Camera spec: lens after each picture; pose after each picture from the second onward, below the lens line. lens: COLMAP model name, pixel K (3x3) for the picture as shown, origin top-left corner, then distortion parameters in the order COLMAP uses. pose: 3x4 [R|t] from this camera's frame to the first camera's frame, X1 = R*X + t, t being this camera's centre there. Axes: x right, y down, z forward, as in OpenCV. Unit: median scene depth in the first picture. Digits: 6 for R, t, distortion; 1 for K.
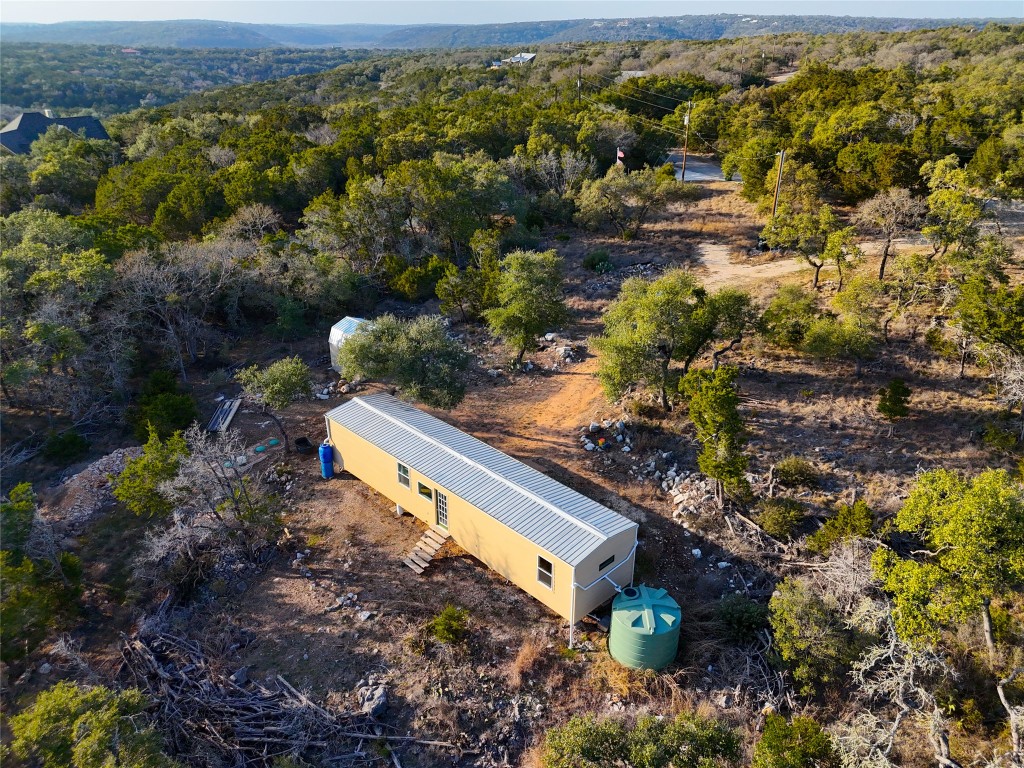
lens RADIAL K [[753.9, 0, 515.1], [0, 753.9, 380.8], [0, 0, 1]] dist [0.074590, -0.060856]
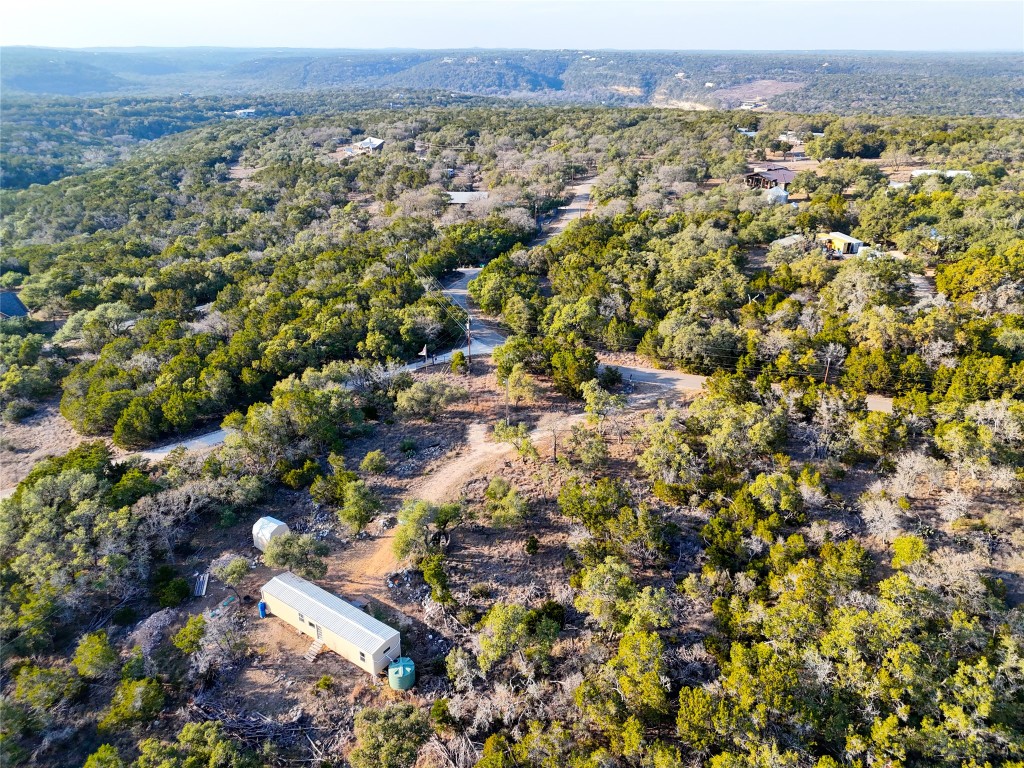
lens RADIAL K [[753.9, 0, 514.3], [0, 753.9, 382.9], [0, 0, 1]] dist [0.074590, -0.060856]
pose [[0.985039, -0.067507, 0.158560, 0.161126], [0.070543, 0.997416, -0.013592, -0.486160], [-0.157233, 0.024574, 0.987256, -1.333950]]
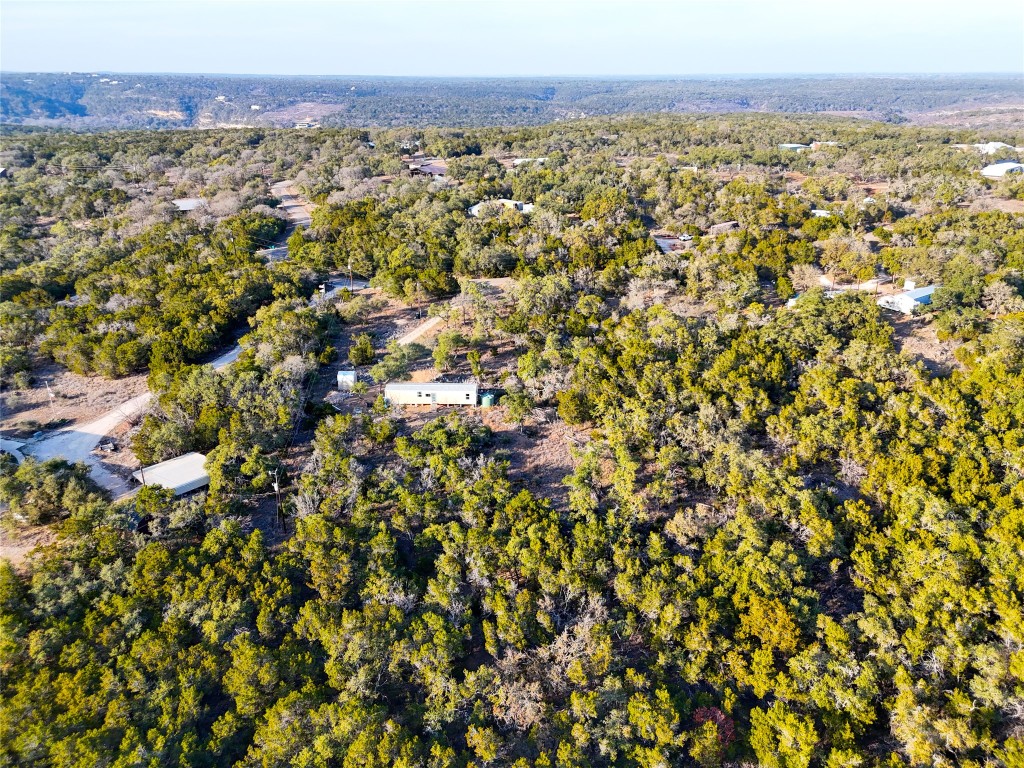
lens RADIAL K [[753.9, 0, 513.1], [0, 753.9, 384.5], [0, 0, 1]] dist [0.074590, -0.060856]
pose [[0.731876, -0.262441, 0.628874, -2.231498], [0.290645, 0.954932, 0.060262, -0.023412], [-0.616347, 0.138674, 0.775168, -2.370515]]
